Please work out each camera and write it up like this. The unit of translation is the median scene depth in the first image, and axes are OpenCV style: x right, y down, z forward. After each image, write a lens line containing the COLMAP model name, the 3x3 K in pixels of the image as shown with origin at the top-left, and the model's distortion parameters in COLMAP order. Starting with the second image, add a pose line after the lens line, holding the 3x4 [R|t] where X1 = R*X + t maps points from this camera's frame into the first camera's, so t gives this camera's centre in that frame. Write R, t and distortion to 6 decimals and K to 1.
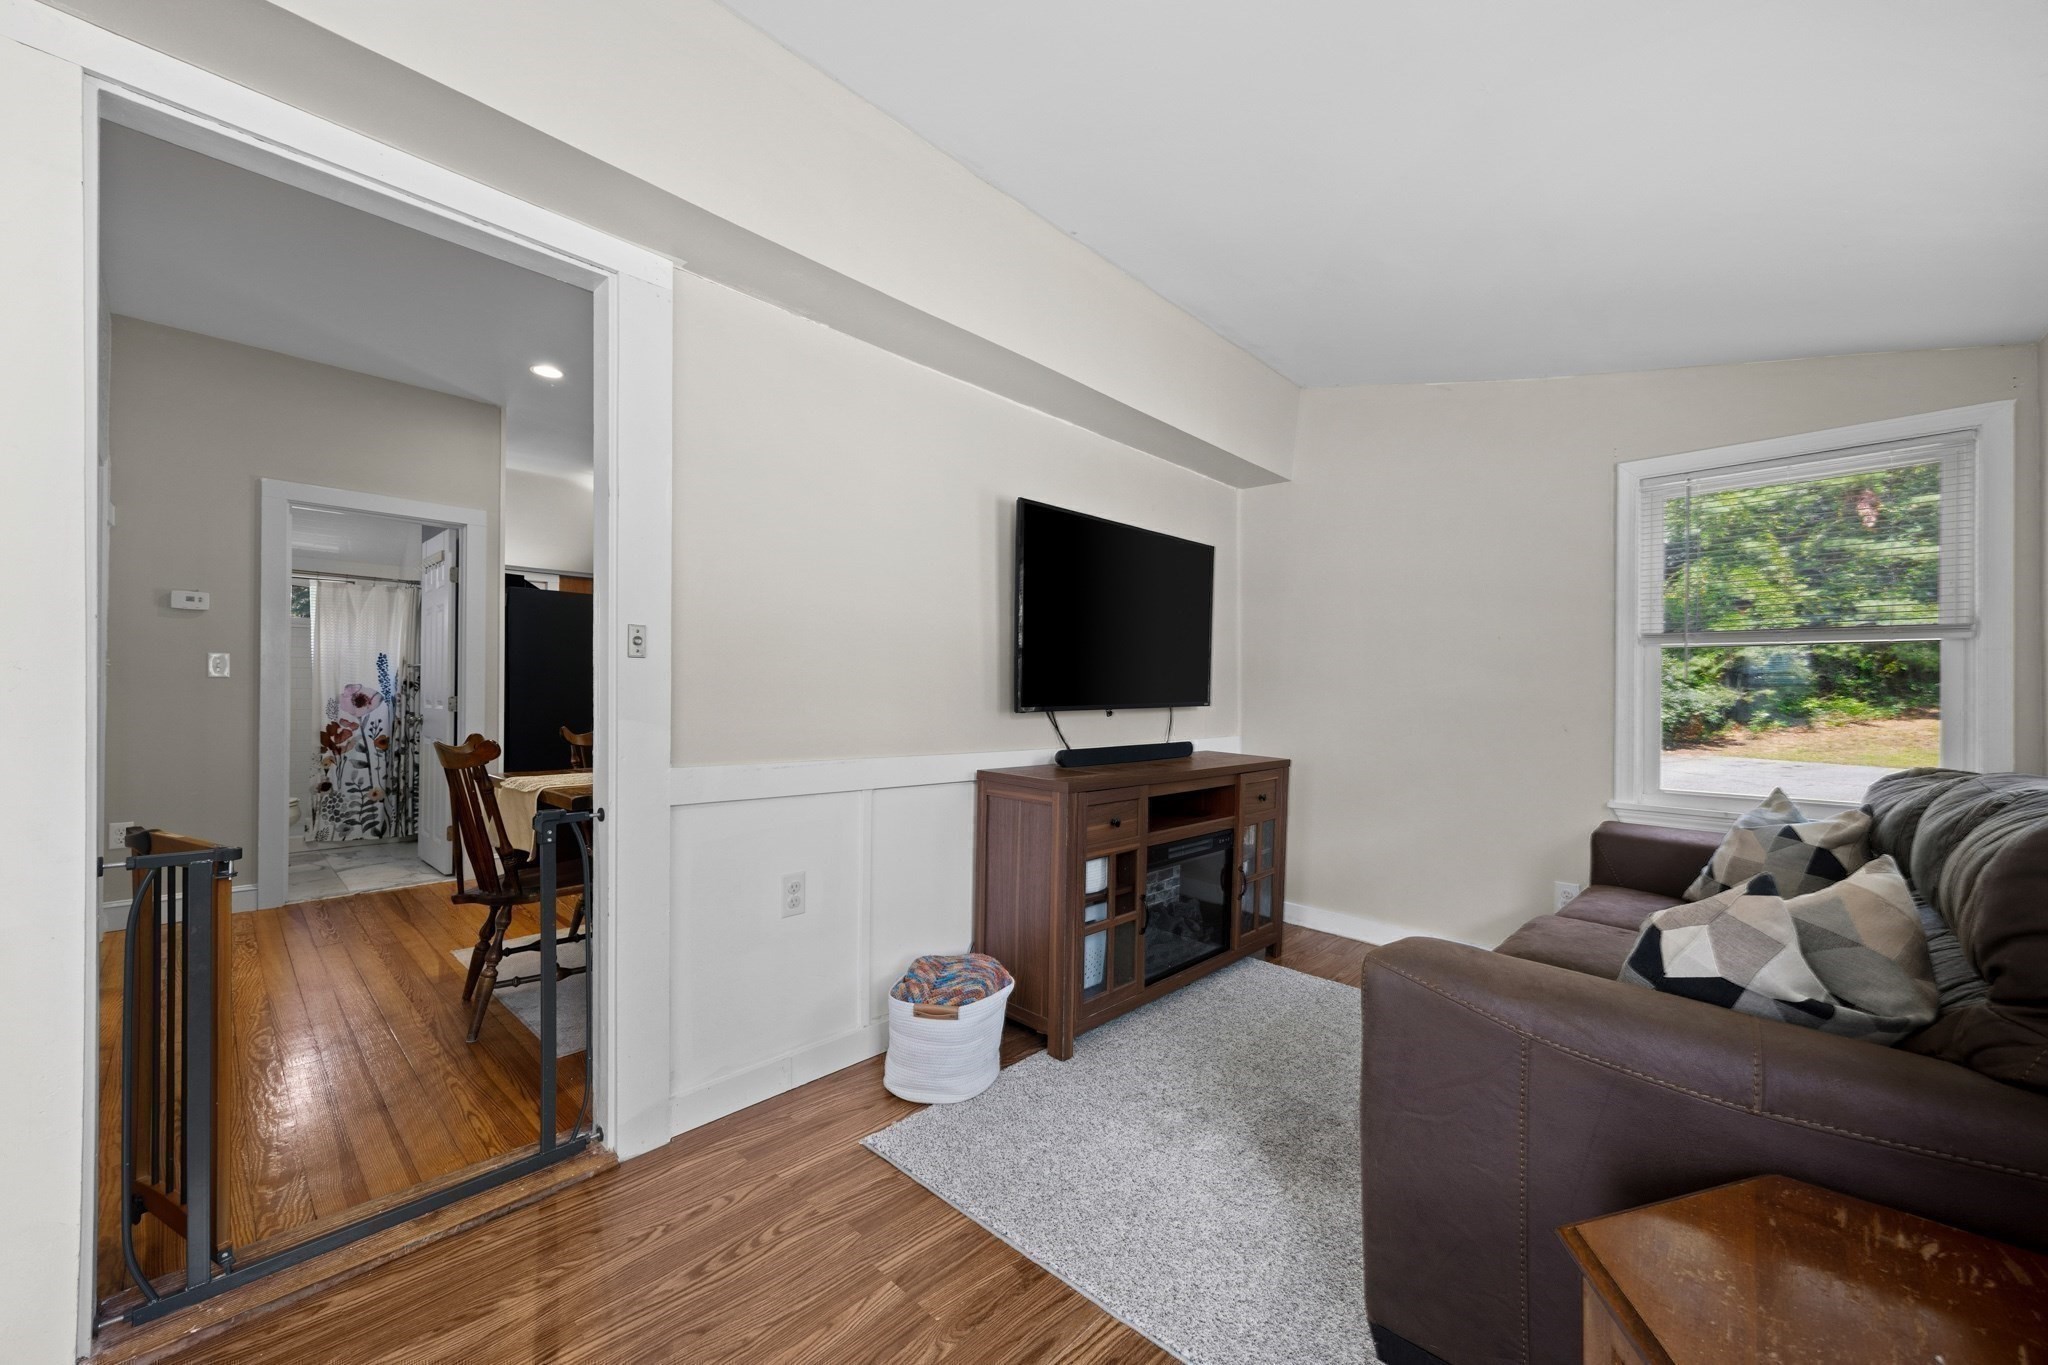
lens RADIAL K [[798.2, 0, 1037.2], [0, 798.2, 690.6], [0, 0, 1]] dist [0.024047, 0.000030]
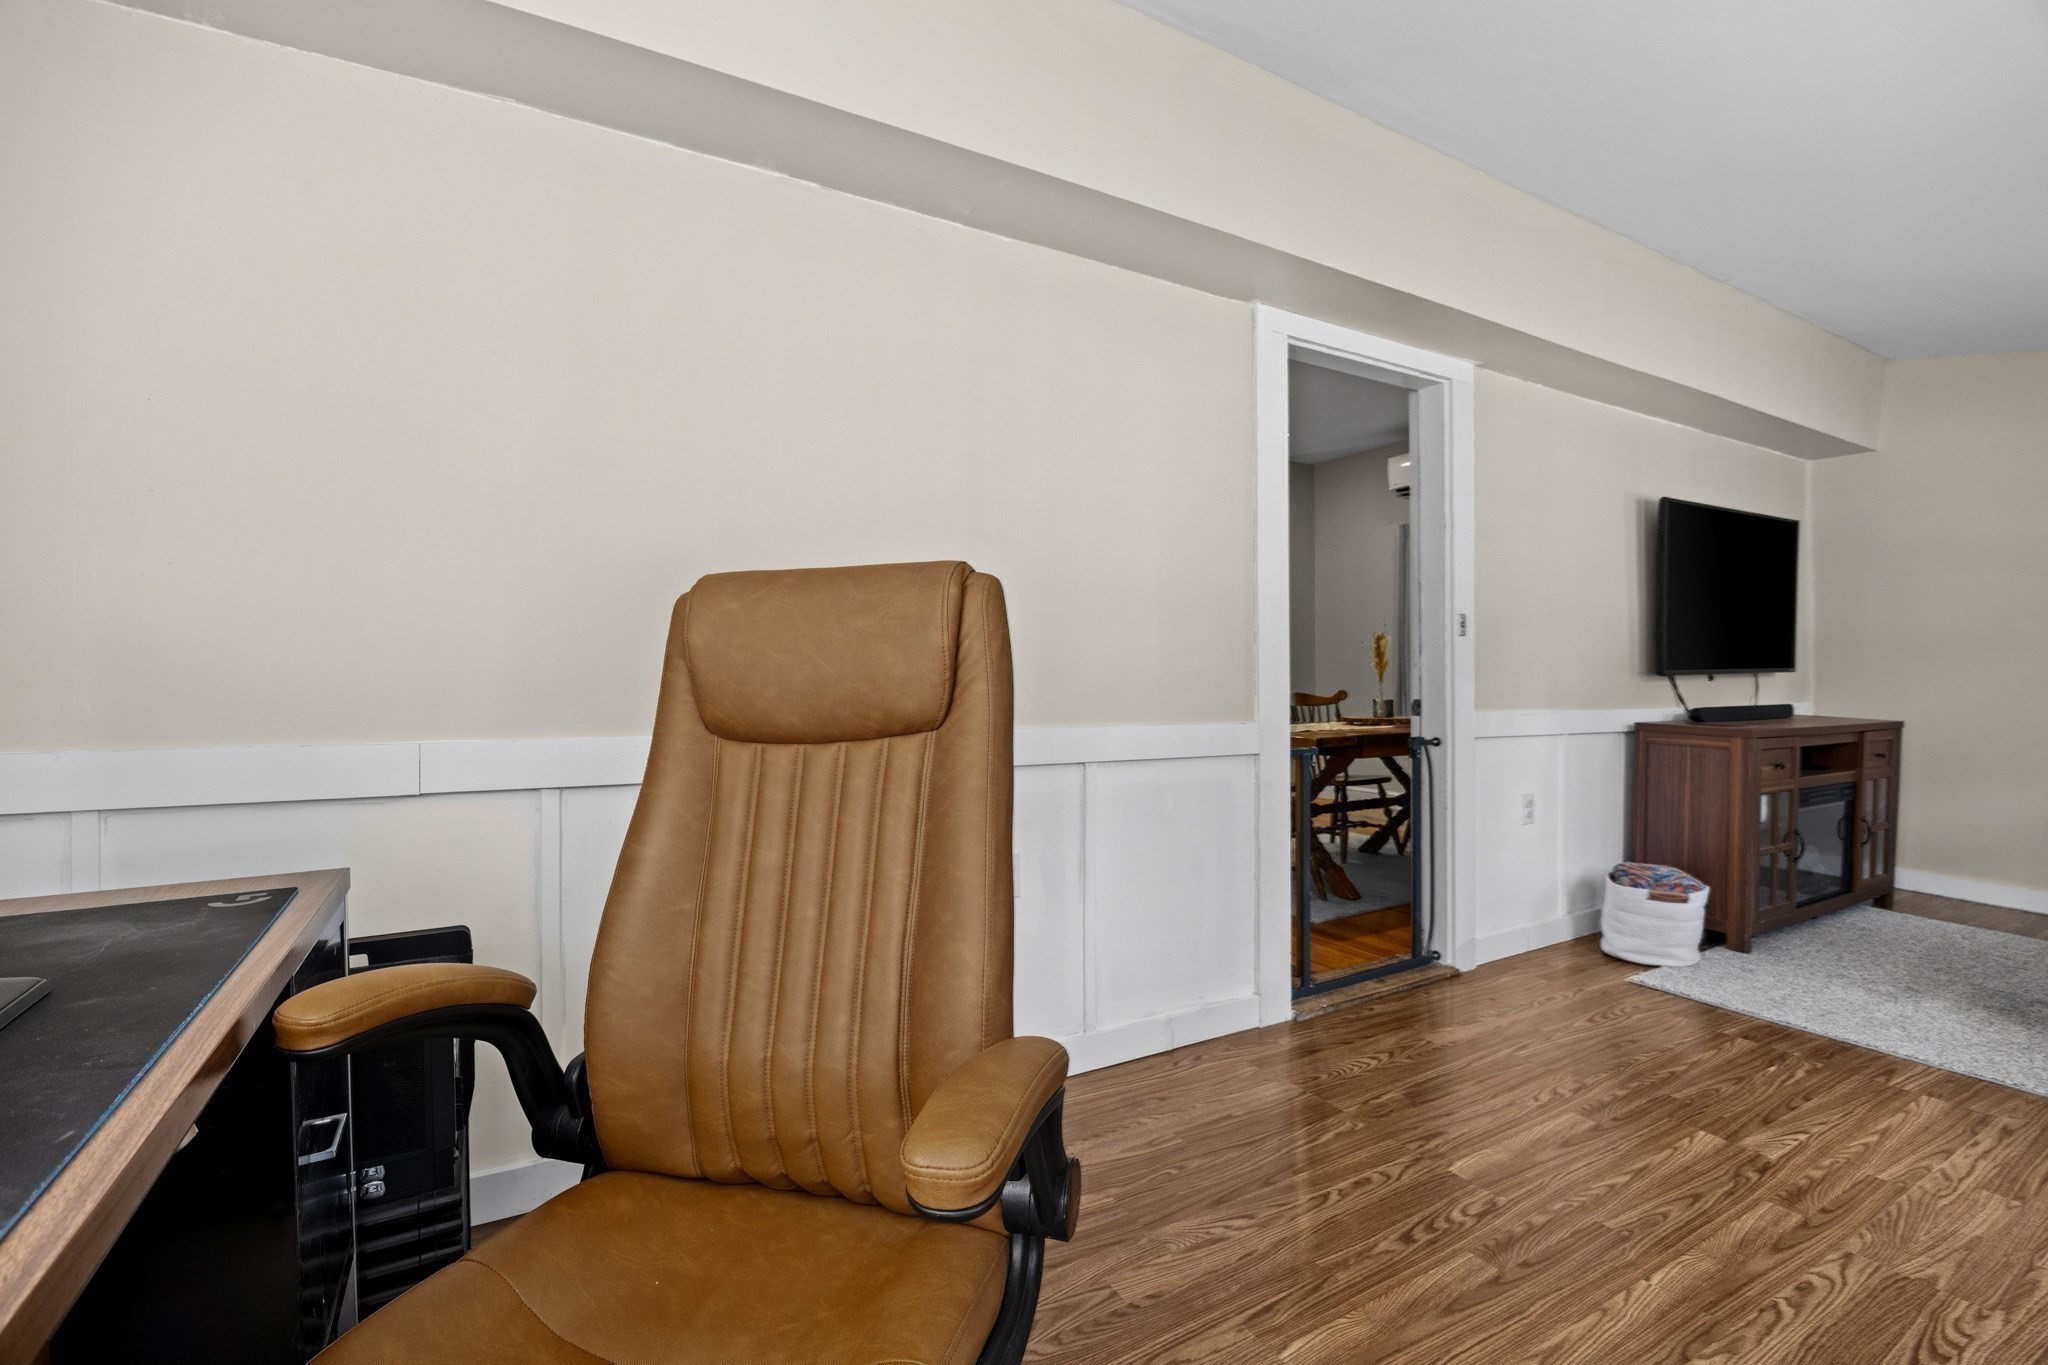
lens RADIAL K [[919.9, 0, 1031.3], [0, 919.9, 669.2], [0, 0, 1]] dist [-0.001197, -0.000148]
pose [[0.960502, -0.009480, -0.278112, -0.597113], [0.009172, 0.999955, -0.002409, 0.013356], [0.278122, -0.000237, 0.960546, -0.640301]]
